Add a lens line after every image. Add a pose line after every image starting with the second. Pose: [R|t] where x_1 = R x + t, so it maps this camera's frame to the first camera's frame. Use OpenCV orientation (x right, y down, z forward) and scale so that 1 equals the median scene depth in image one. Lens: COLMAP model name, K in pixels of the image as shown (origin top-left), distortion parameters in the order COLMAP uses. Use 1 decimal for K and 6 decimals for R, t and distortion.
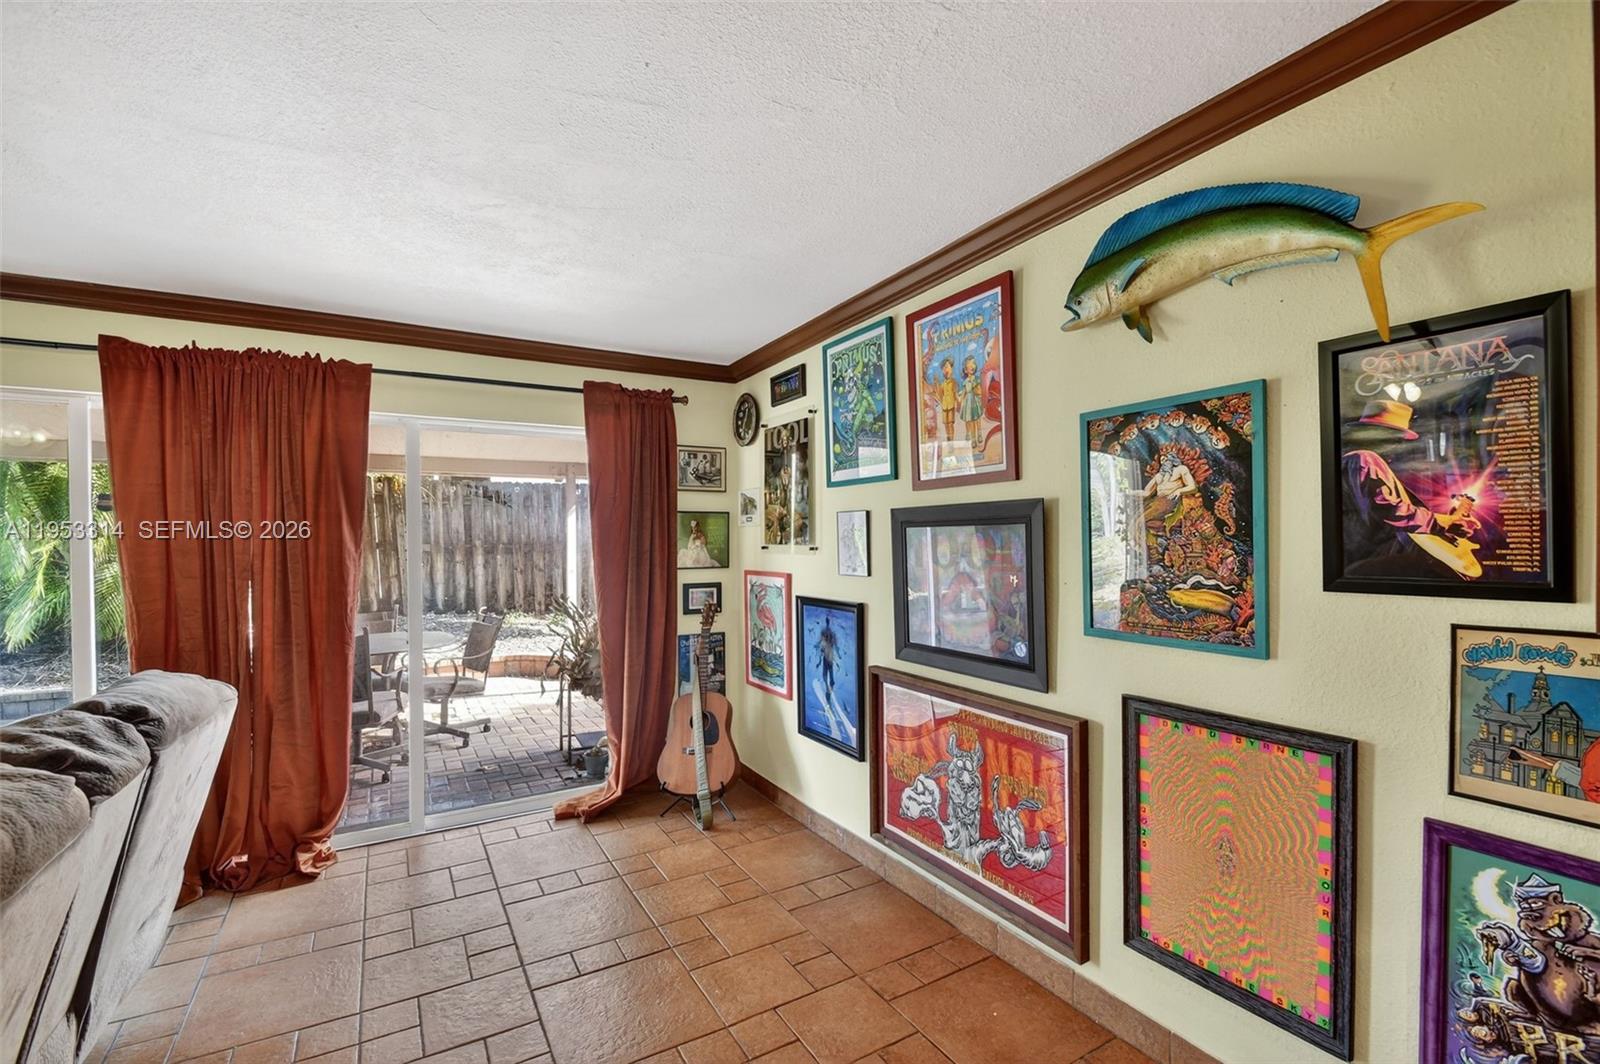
lens RADIAL K [[701.6, 0, 805.9], [0, 701.6, 541.3], [0, 0, 1]] dist [0.030385, -0.023870]
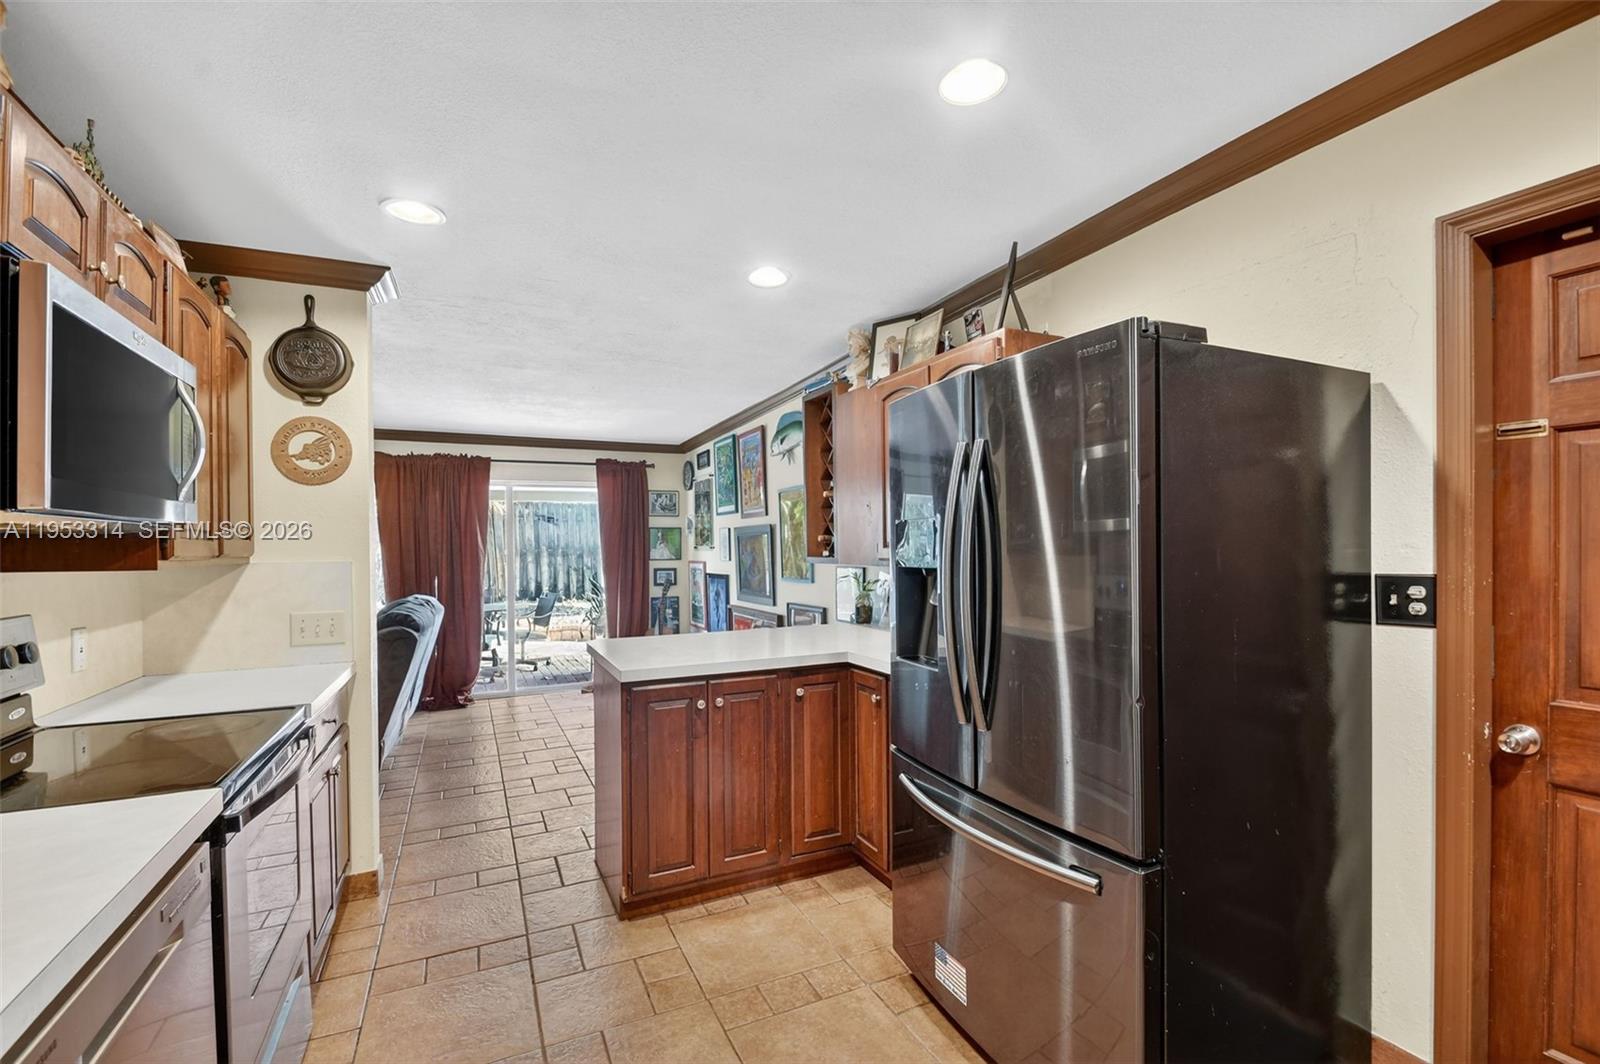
lens RADIAL K [[701.6, 0, 805.9], [0, 701.6, 541.3], [0, 0, 1]] dist [0.030385, -0.023870]
pose [[0.996643, -0.005587, -0.081676, 0.360296], [0.004807, 0.999941, -0.009735, 0.011196], [0.081726, 0.009310, 0.996611, -0.750464]]
